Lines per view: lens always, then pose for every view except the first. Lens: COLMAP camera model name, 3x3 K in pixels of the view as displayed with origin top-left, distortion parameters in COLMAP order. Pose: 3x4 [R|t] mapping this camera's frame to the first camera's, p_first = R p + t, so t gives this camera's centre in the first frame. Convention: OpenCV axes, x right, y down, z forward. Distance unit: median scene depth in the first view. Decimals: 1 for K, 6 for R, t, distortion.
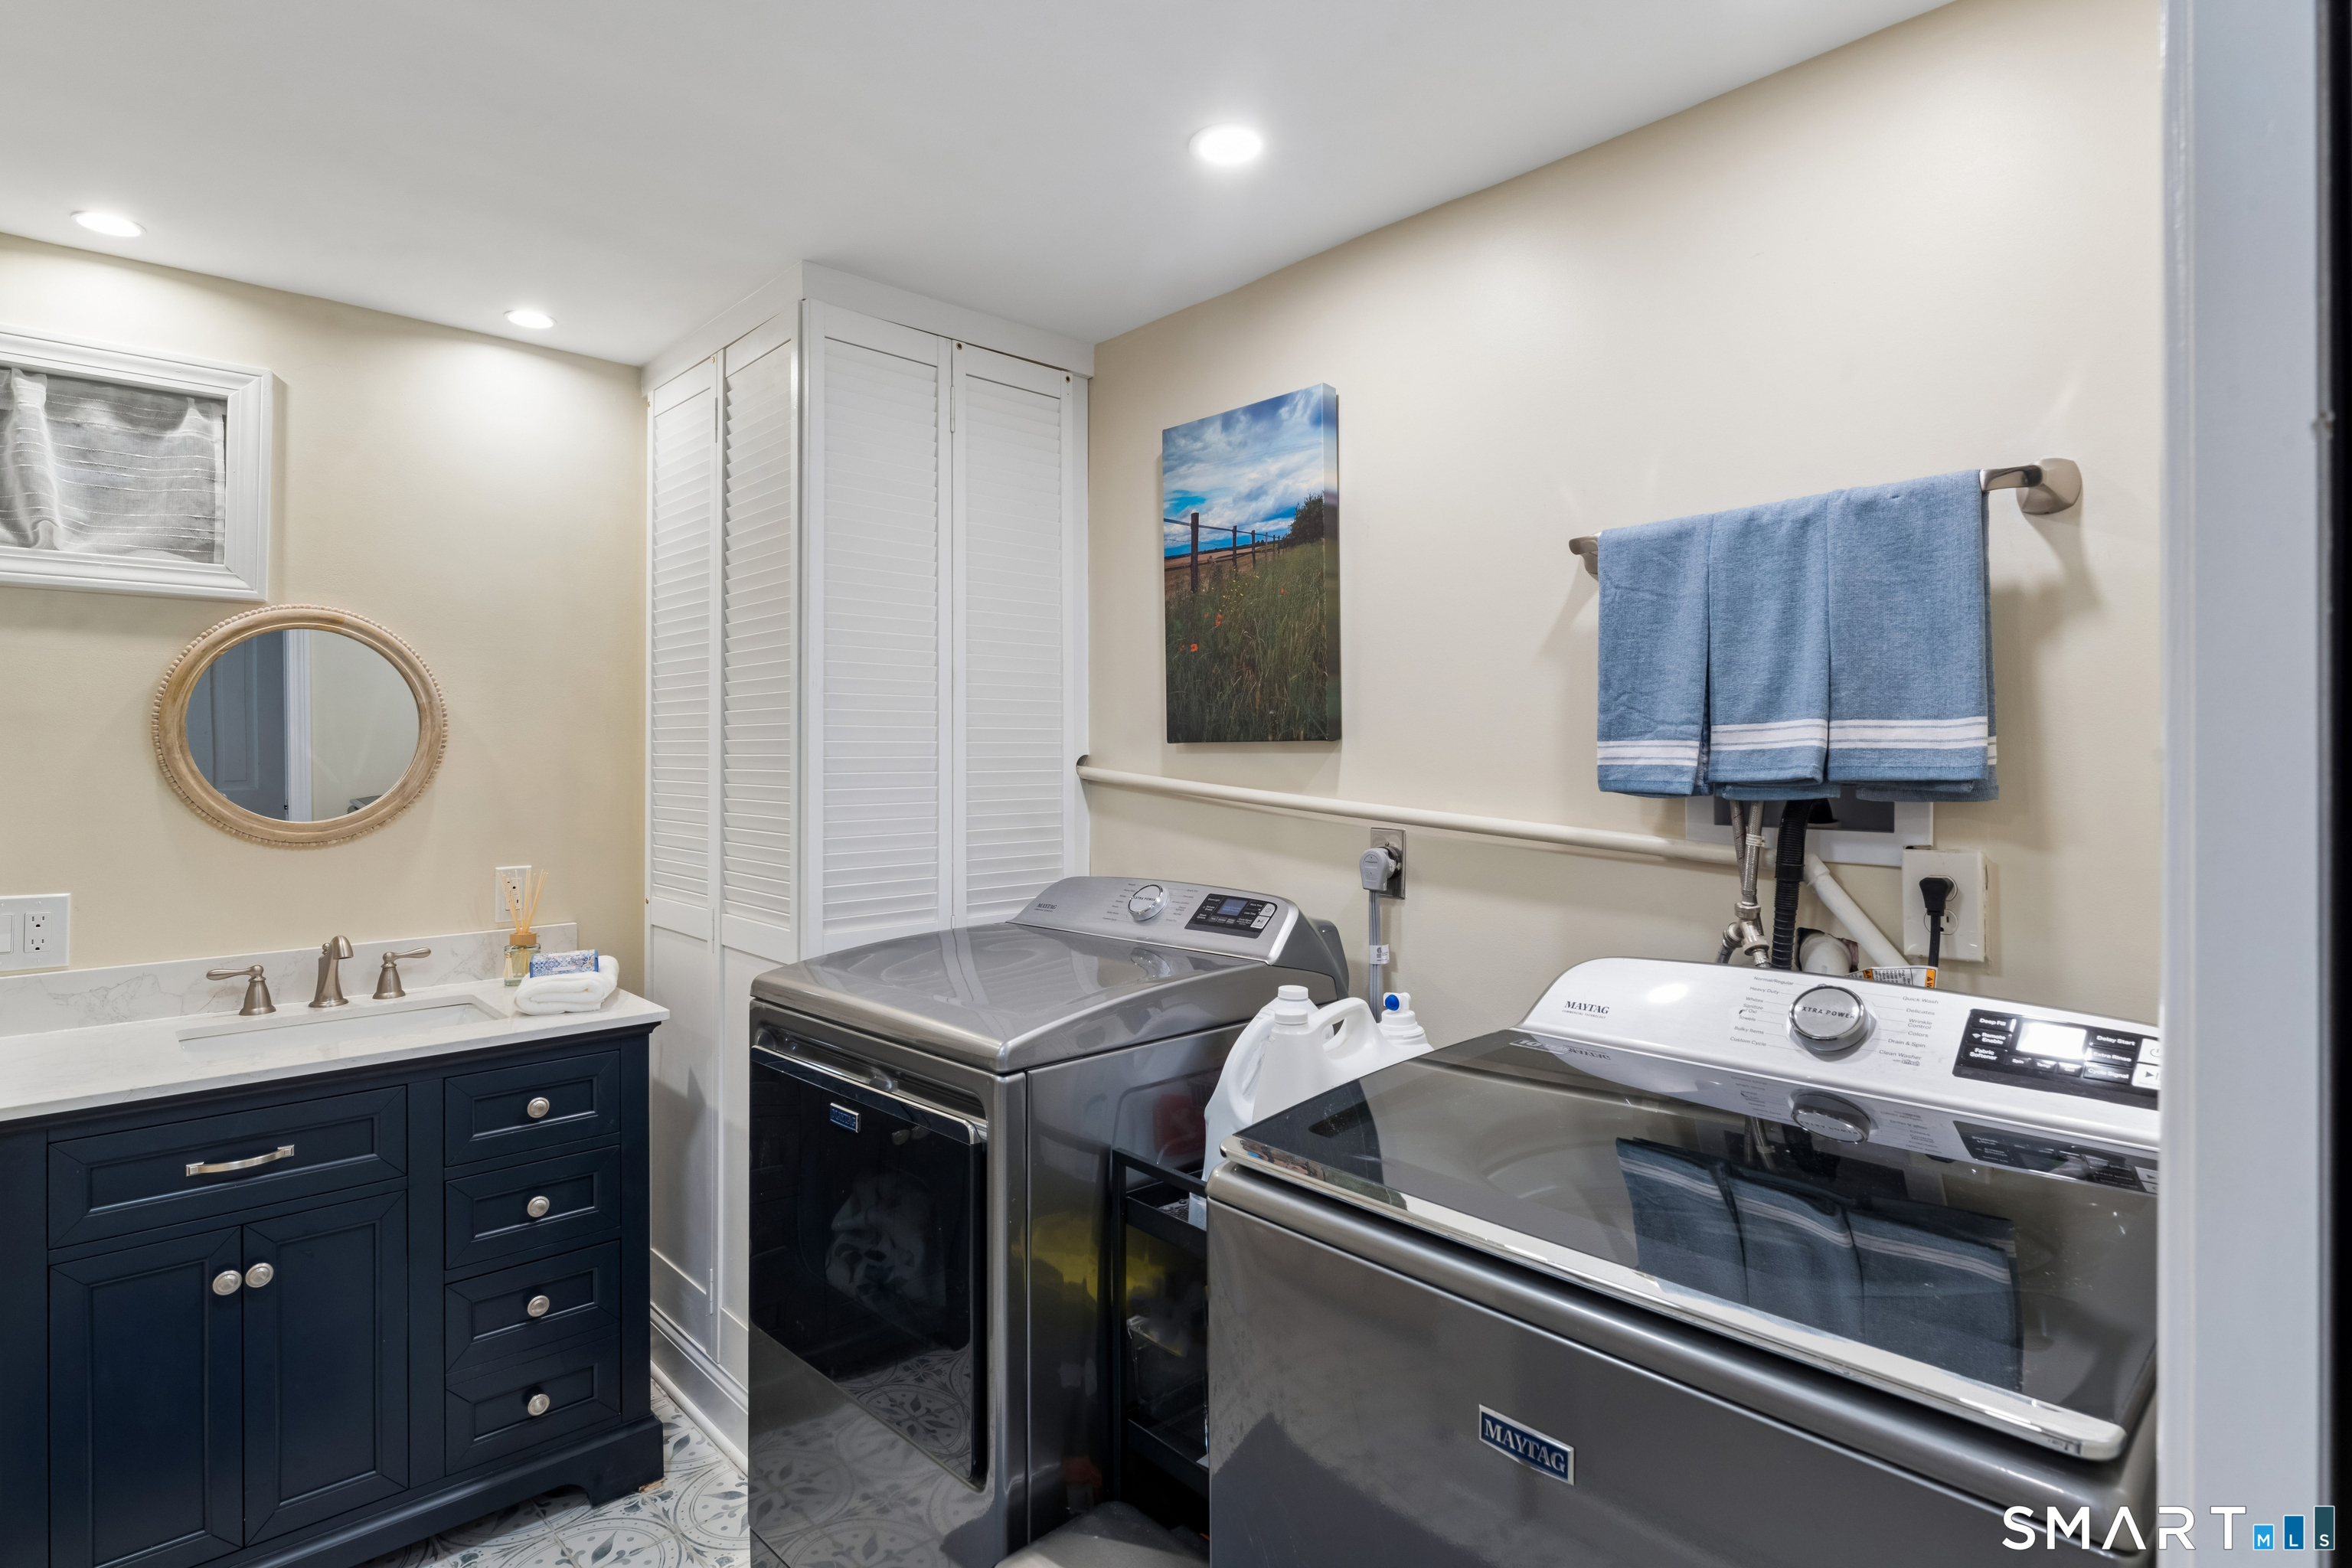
lens RADIAL K [[1196.0, 0, 1176.4], [0, 1196.0, 751.0], [0, 0, 1]] dist [-0.005214, 0.000769]
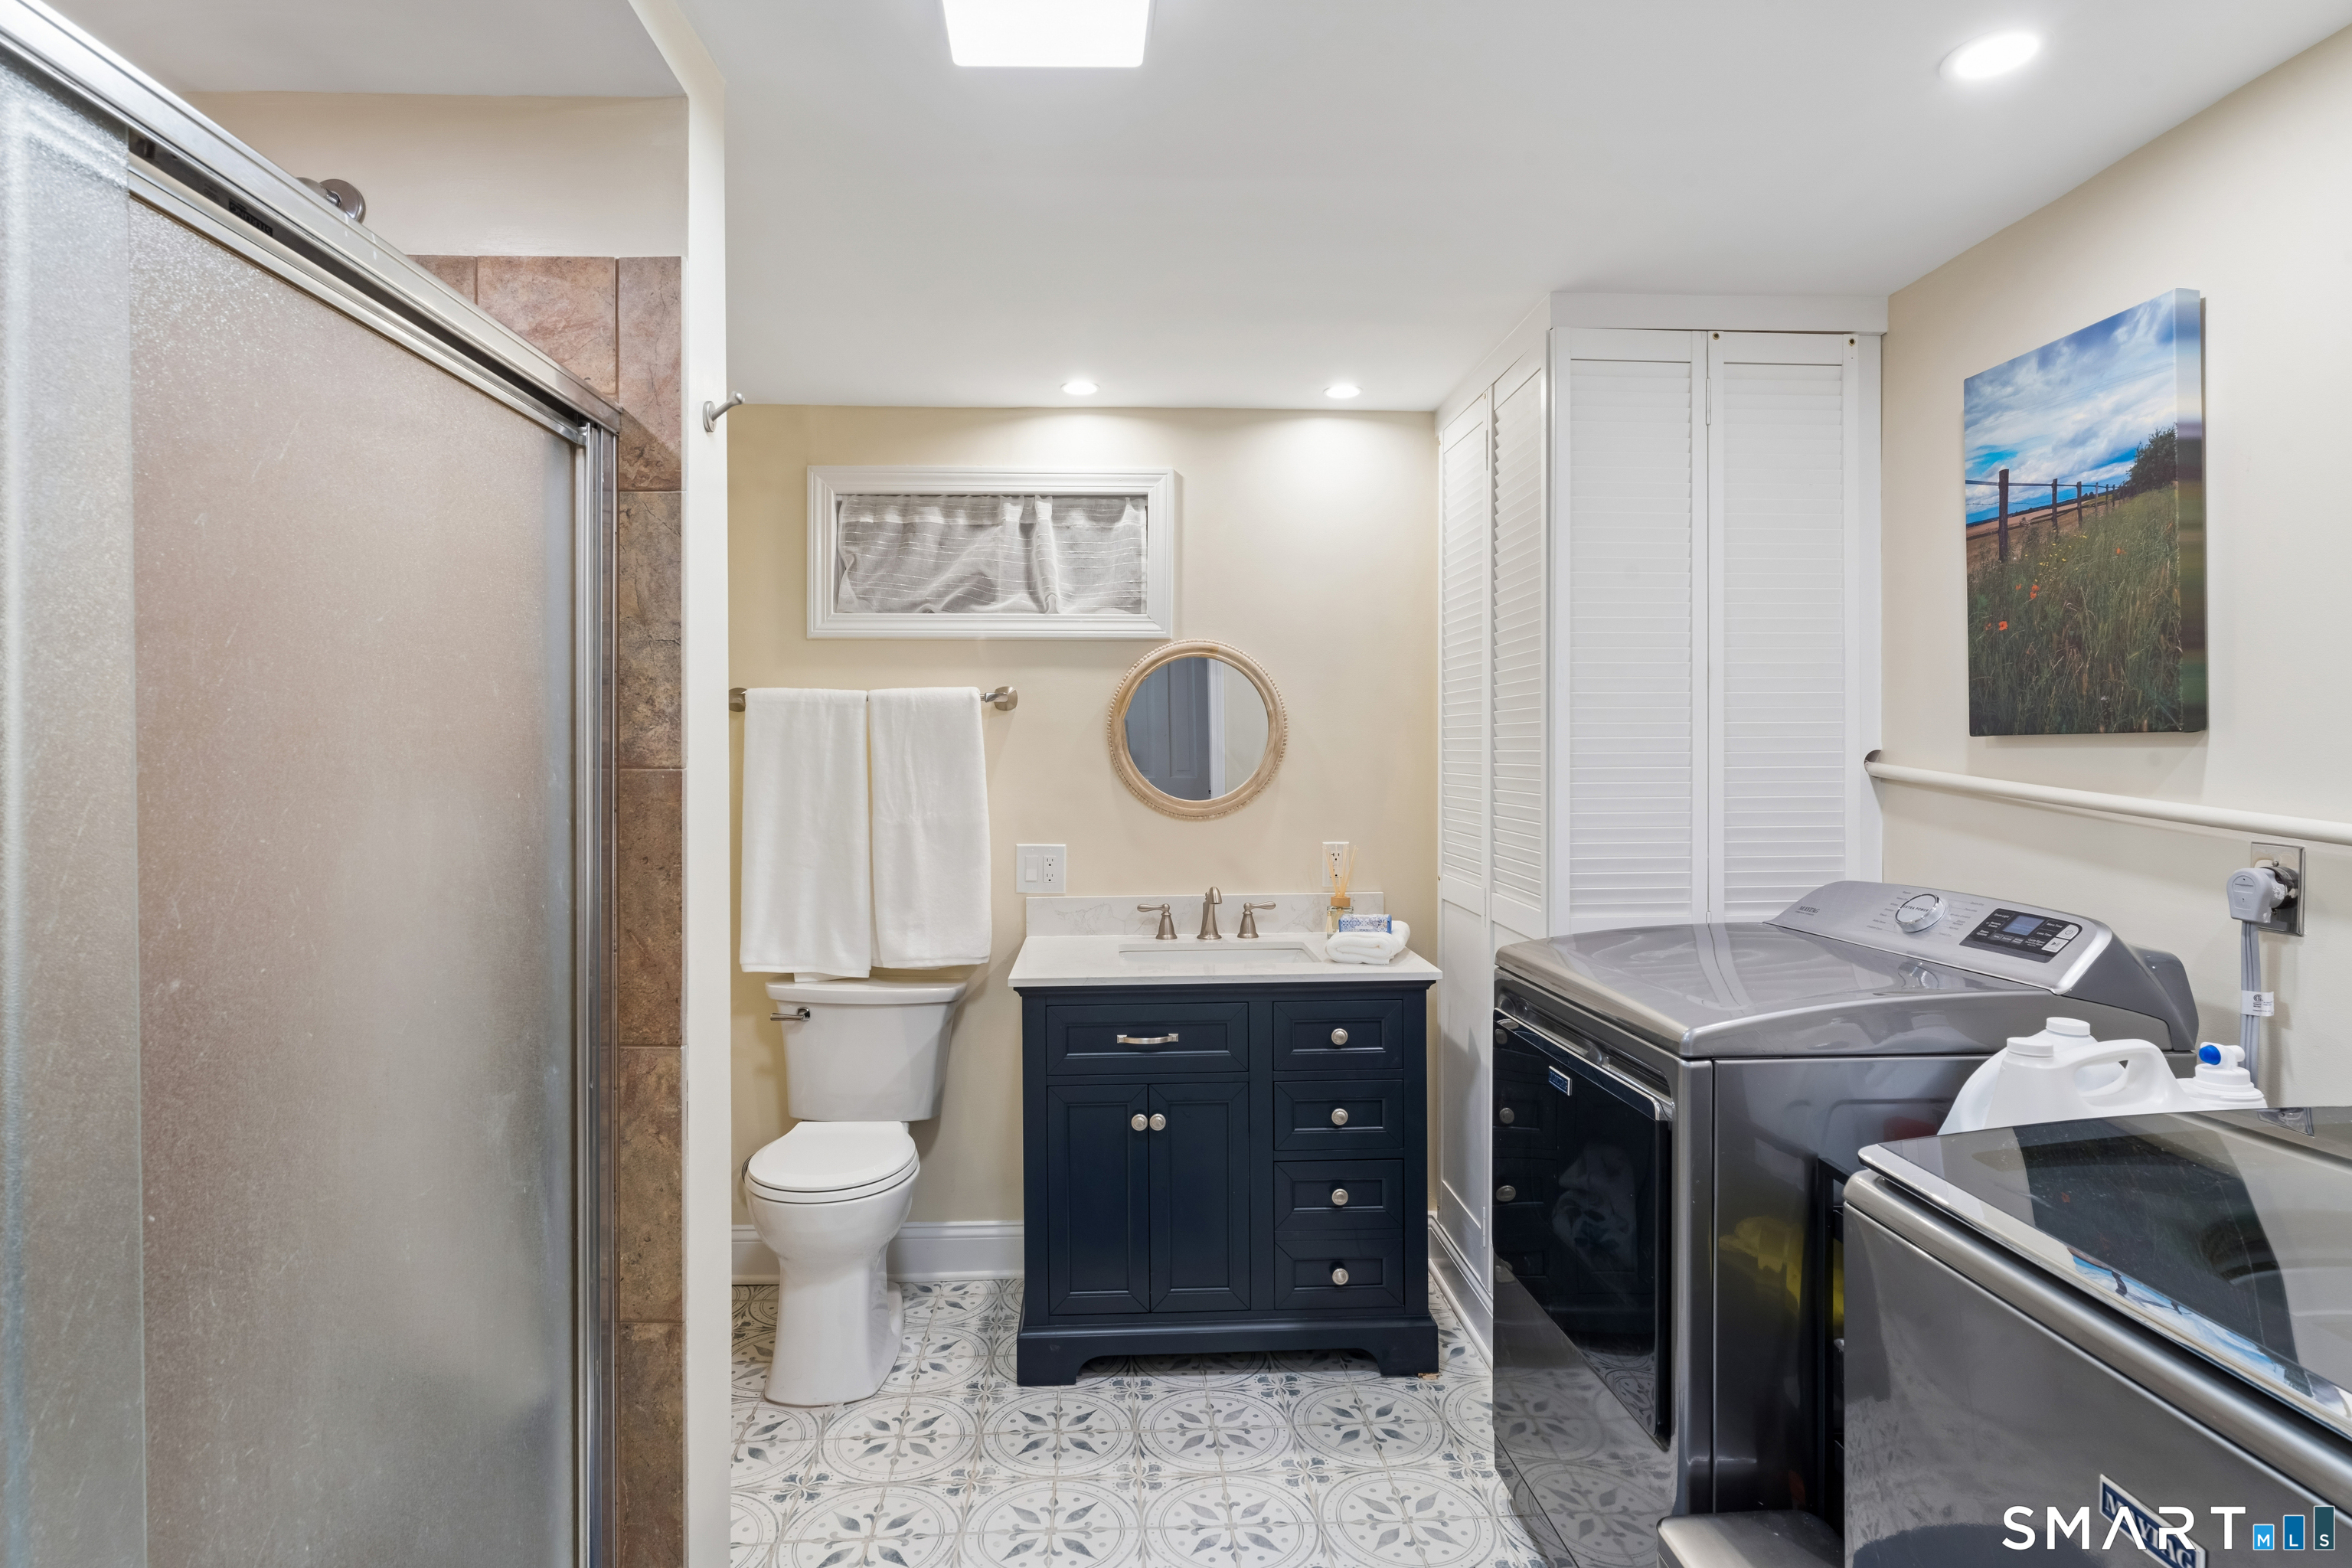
lens RADIAL K [[1196.0, 0, 1178.1], [0, 1196.0, 762.9], [0, 0, 1]] dist [-0.005214, 0.000769]
pose [[0.769870, 0.005319, -0.638178, 0.119435], [0.003632, 0.999913, 0.012715, -0.000420], [0.638190, -0.012107, 0.769784, -0.051798]]
